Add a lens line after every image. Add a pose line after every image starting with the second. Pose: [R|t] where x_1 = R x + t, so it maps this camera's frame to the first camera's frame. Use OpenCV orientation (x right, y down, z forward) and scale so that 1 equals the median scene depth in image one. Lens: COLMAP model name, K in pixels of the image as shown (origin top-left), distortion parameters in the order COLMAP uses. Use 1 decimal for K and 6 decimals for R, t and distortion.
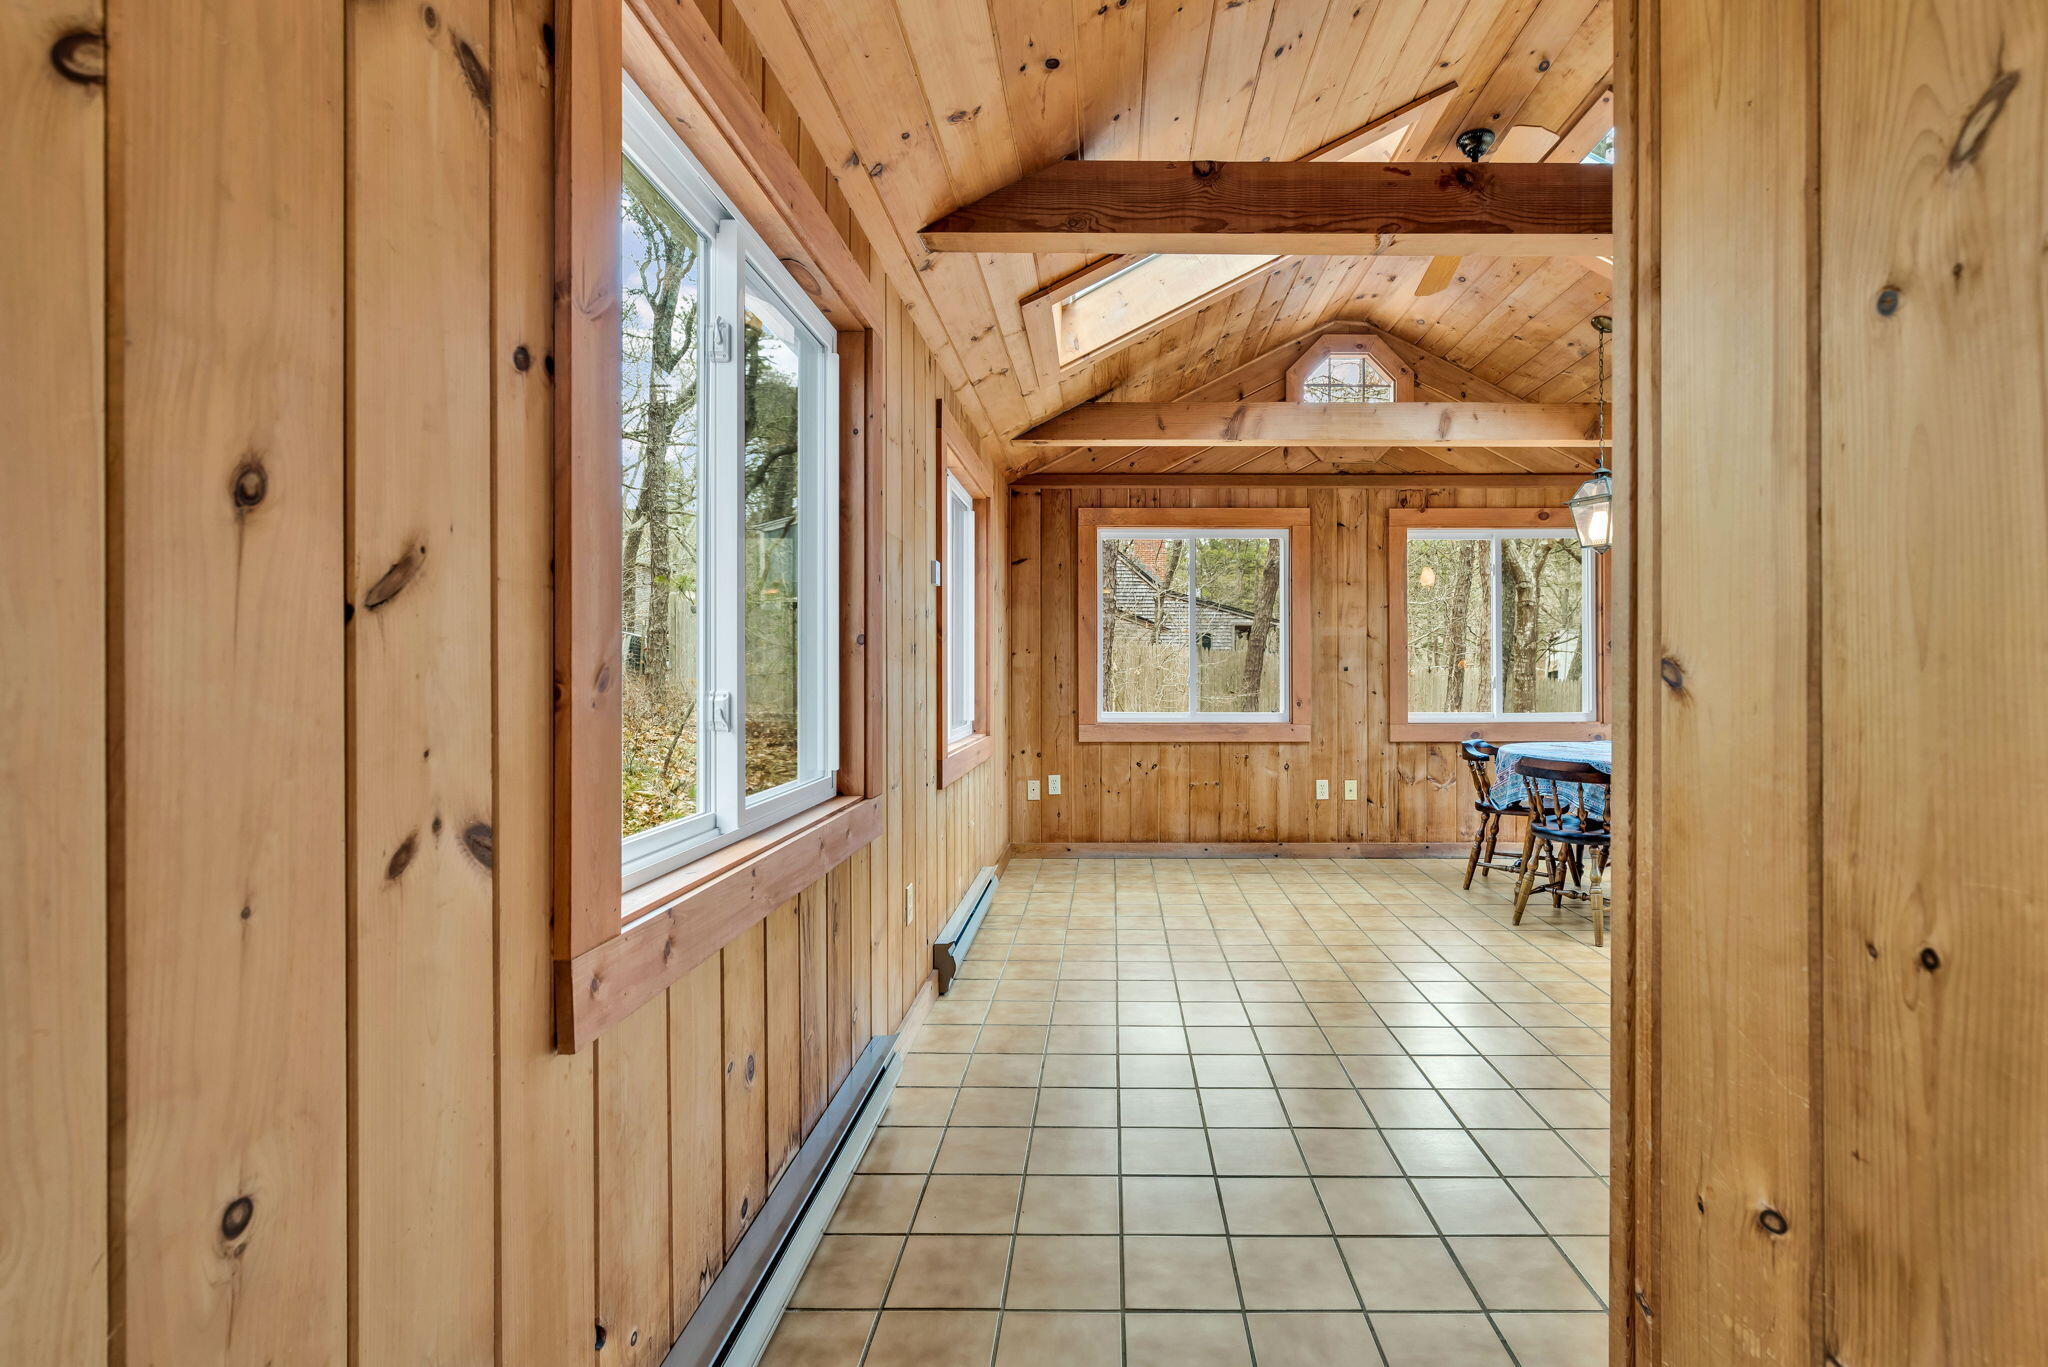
lens RADIAL K [[902.7, 0, 1026.4], [0, 902.7, 672.2], [0, 0, 1]] dist [-0.001369, 0.001801]
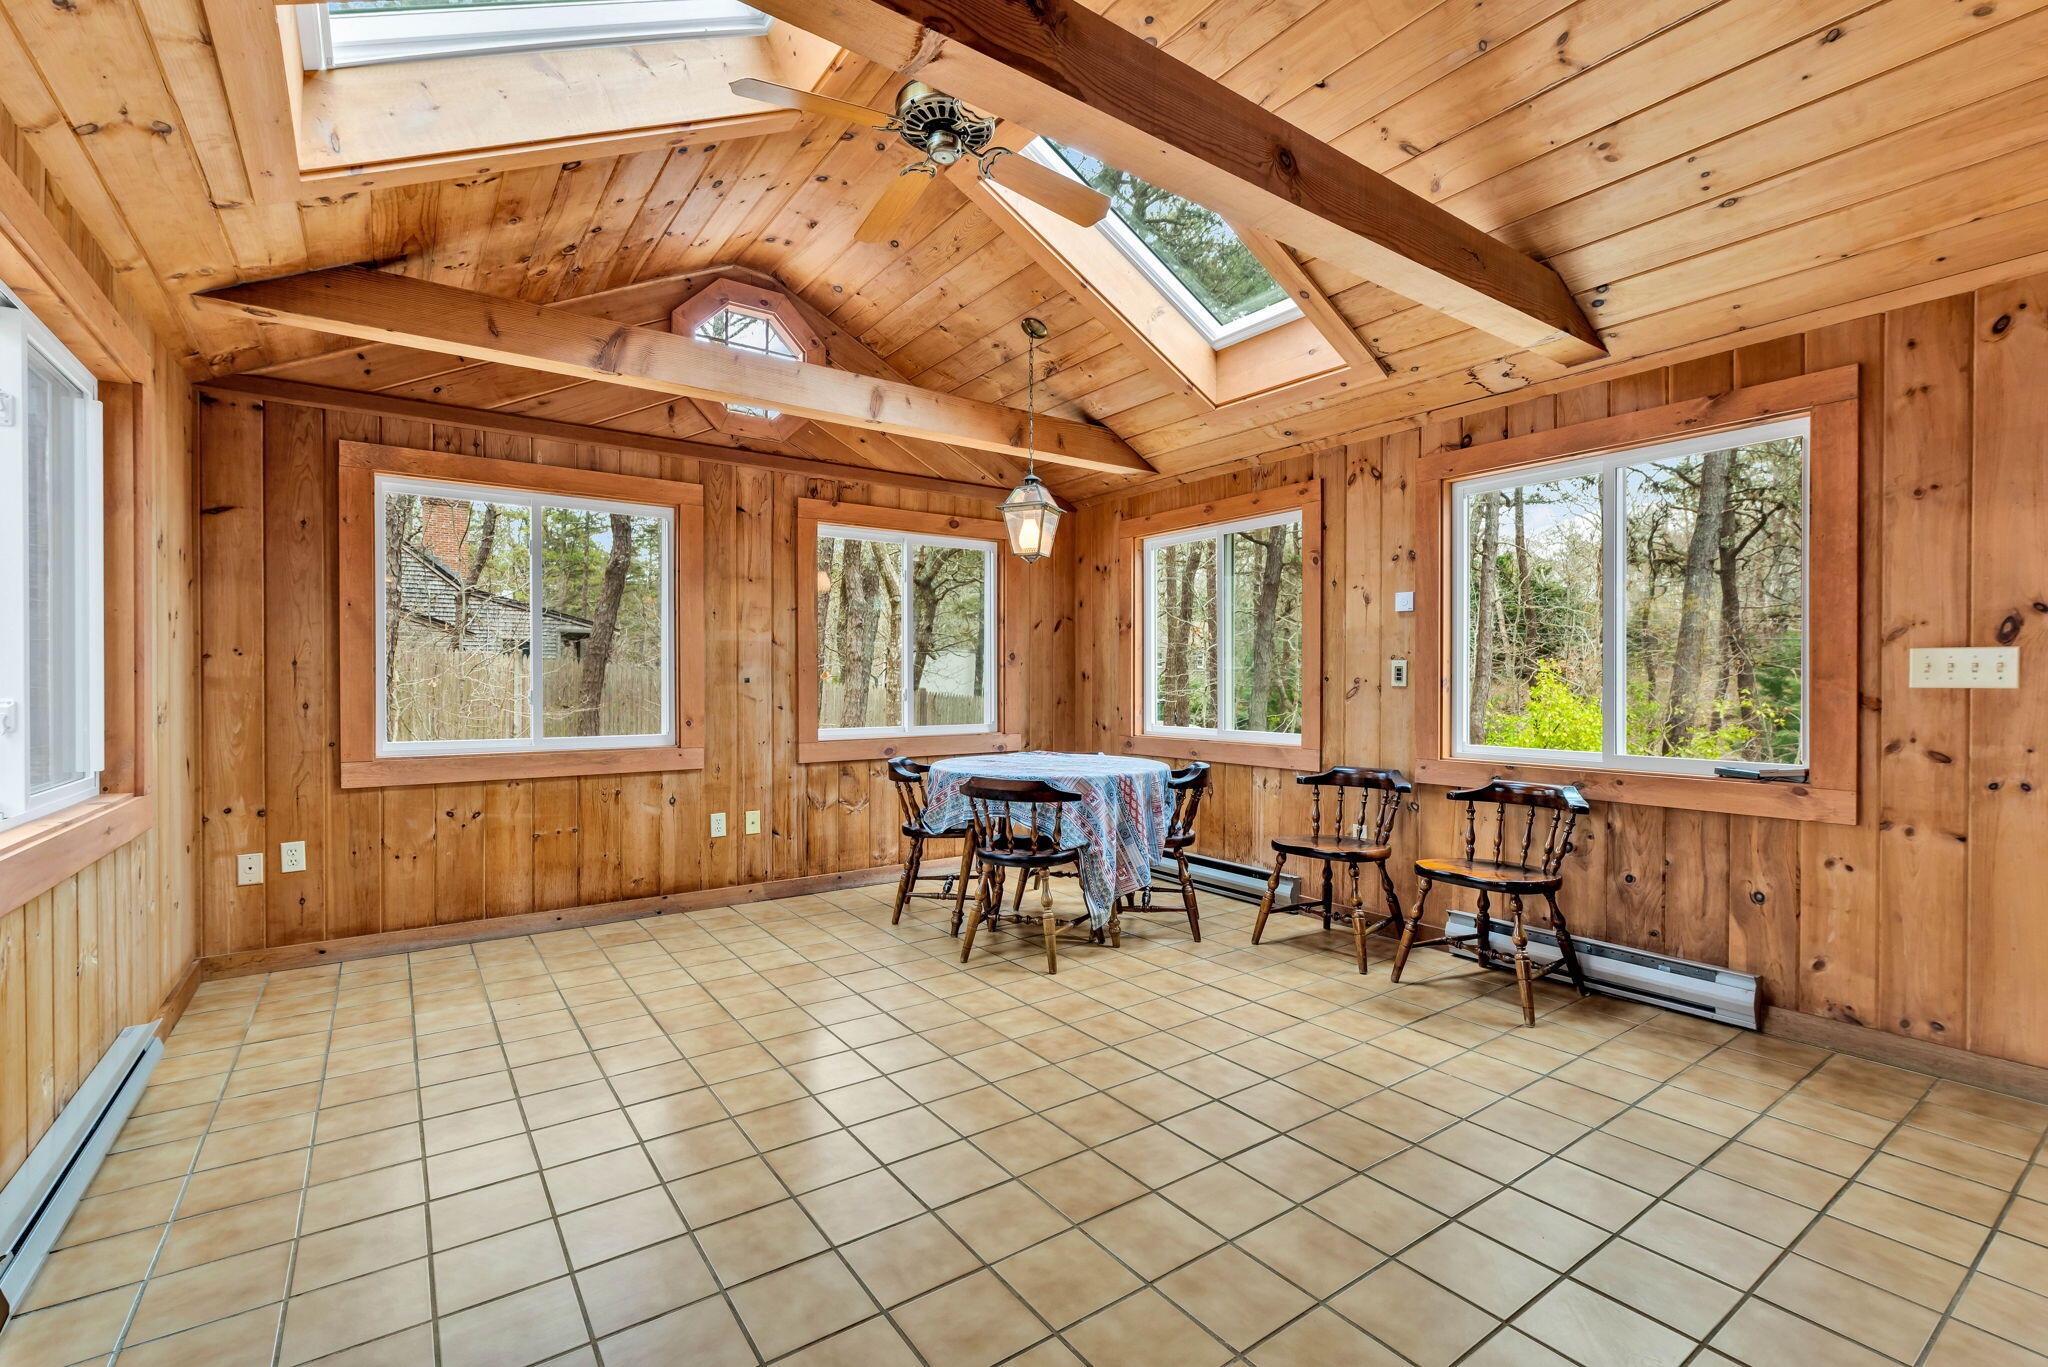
lens RADIAL K [[859.5, 0, 1047.8], [0, 859.5, 683.9], [0, 0, 1]] dist [-0.001965, 0.000508]
pose [[0.733091, -0.002881, 0.680124, 0.011811], [0.002267, 0.999996, 0.001792, -0.000984], [-0.680127, 0.000228, 0.733095, 0.222102]]
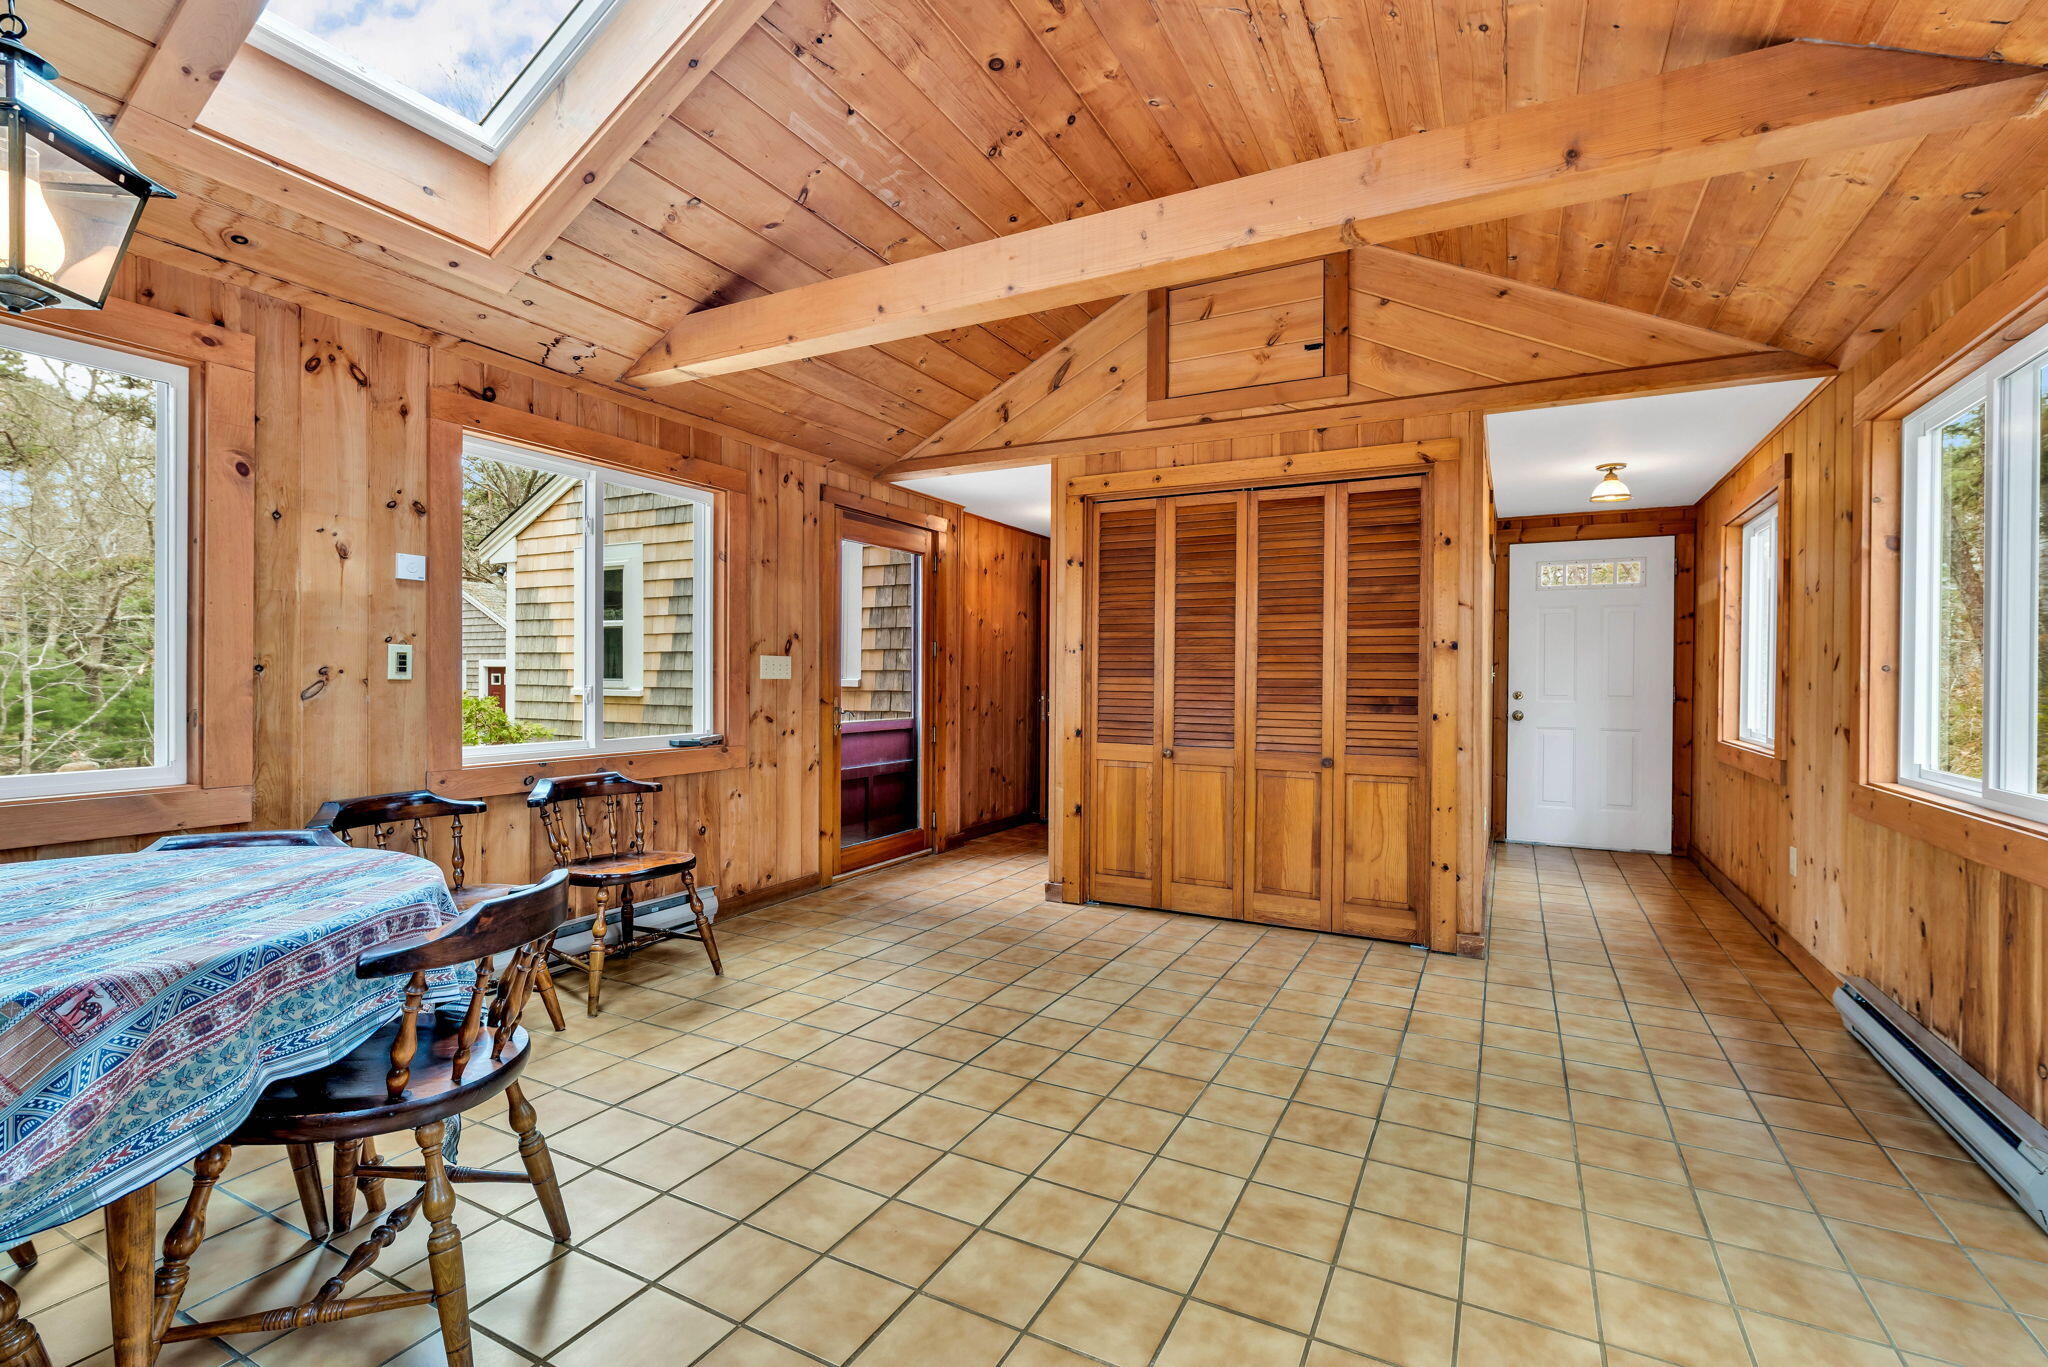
lens RADIAL K [[902.7, 0, 982.7], [0, 902.7, 679.9], [0, 0, 1]] dist [-0.001369, 0.001801]
pose [[-0.907586, -0.009898, 0.419750, 0.254251], [-0.007672, 0.999946, 0.006991, -0.005214], [-0.419796, 0.003125, -0.907613, 1.411319]]
